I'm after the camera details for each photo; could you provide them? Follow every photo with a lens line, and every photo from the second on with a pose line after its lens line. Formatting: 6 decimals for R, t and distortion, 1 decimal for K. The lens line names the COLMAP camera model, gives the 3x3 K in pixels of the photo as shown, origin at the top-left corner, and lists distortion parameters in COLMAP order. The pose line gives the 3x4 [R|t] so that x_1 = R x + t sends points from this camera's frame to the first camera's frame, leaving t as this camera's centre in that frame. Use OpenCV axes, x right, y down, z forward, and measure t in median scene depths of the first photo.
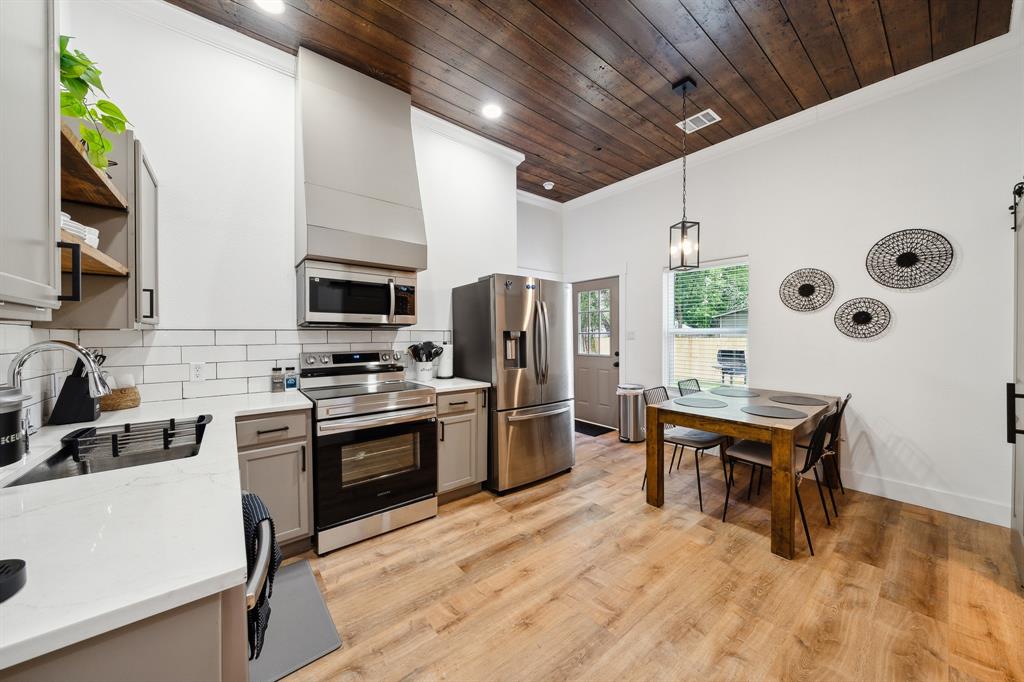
lens RADIAL K [[356.3, 0, 509.2], [0, 356.3, 337.7], [0, 0, 1]] dist [0.000008, -0.000145]
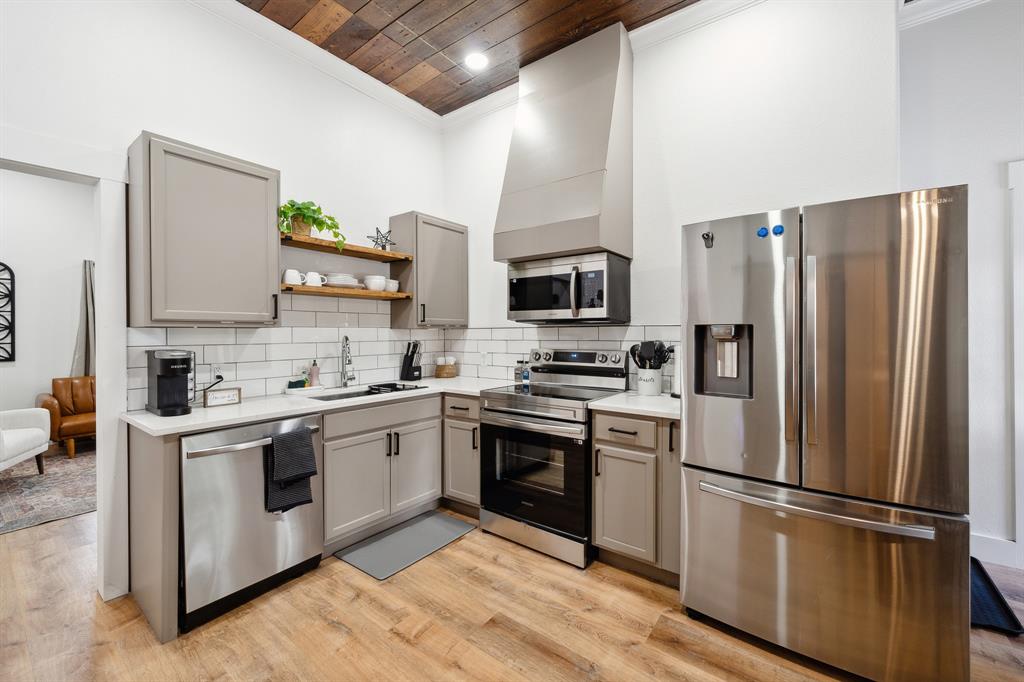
lens RADIAL K [[412.0, 0, 514.8], [0, 412.0, 333.8], [0, 0, 1]] dist [0.001250, 0.000550]
pose [[0.245405, 0.004787, -0.969409, 0.656786], [-0.004794, 0.999982, 0.003725, -0.007206], [0.969409, 0.003733, 0.245423, 0.686505]]
